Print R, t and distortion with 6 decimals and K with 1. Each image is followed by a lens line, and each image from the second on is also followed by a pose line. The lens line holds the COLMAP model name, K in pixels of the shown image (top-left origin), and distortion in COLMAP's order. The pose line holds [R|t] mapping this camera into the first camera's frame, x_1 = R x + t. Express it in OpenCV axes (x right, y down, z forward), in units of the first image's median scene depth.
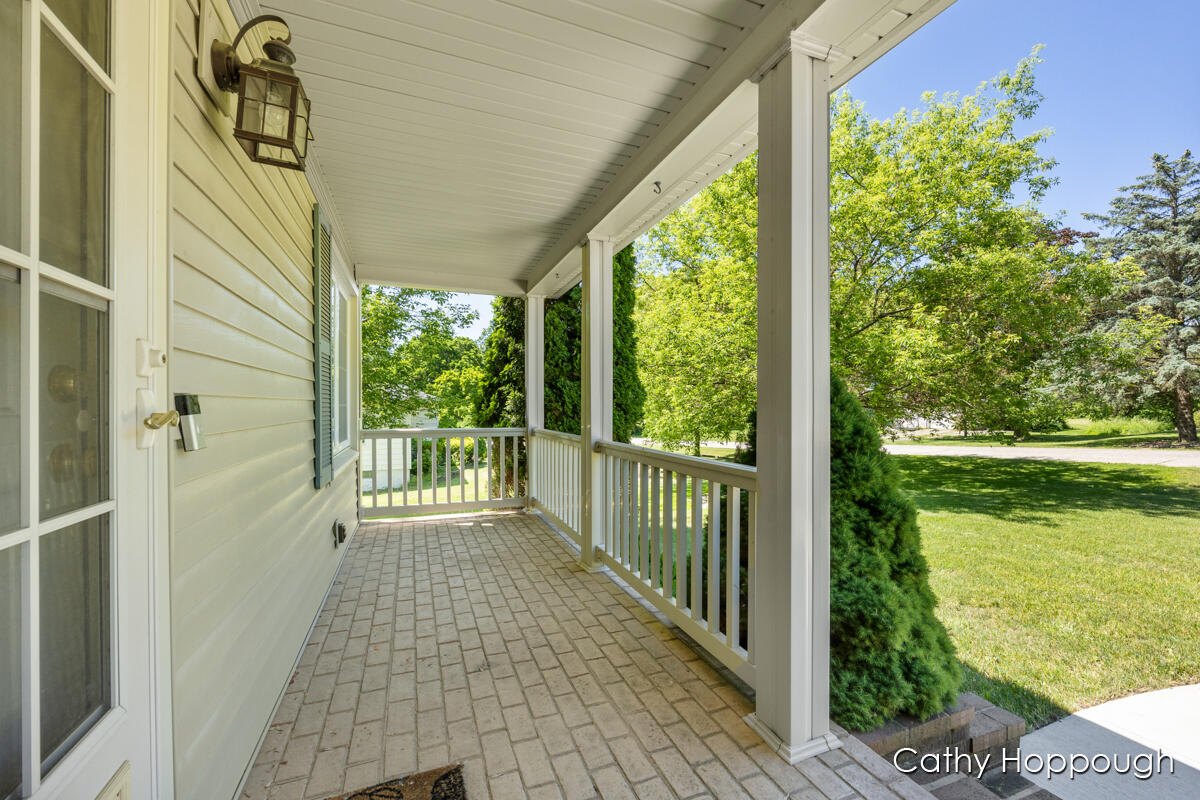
lens RADIAL K [[485.3, 0, 597.1], [0, 485.3, 405.2], [0, 0, 1]] dist [-0.001147, -0.000136]
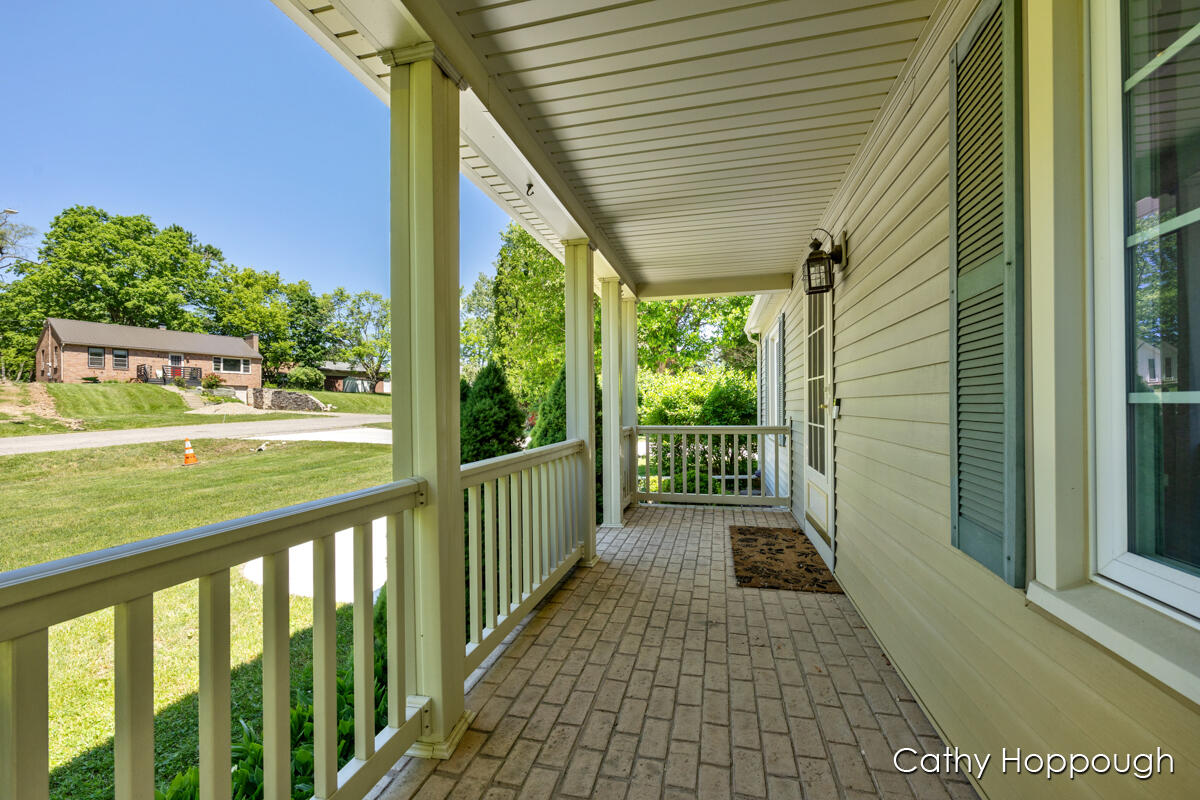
lens RADIAL K [[485.3, 0, 597.1], [0, 485.3, 405.2], [0, 0, 1]] dist [-0.001147, -0.000136]
pose [[-0.816951, 0.011914, 0.576584, -0.636133], [0.013040, 0.999913, -0.002185, 0.001631], [-0.576560, 0.005734, -0.817035, 1.944217]]
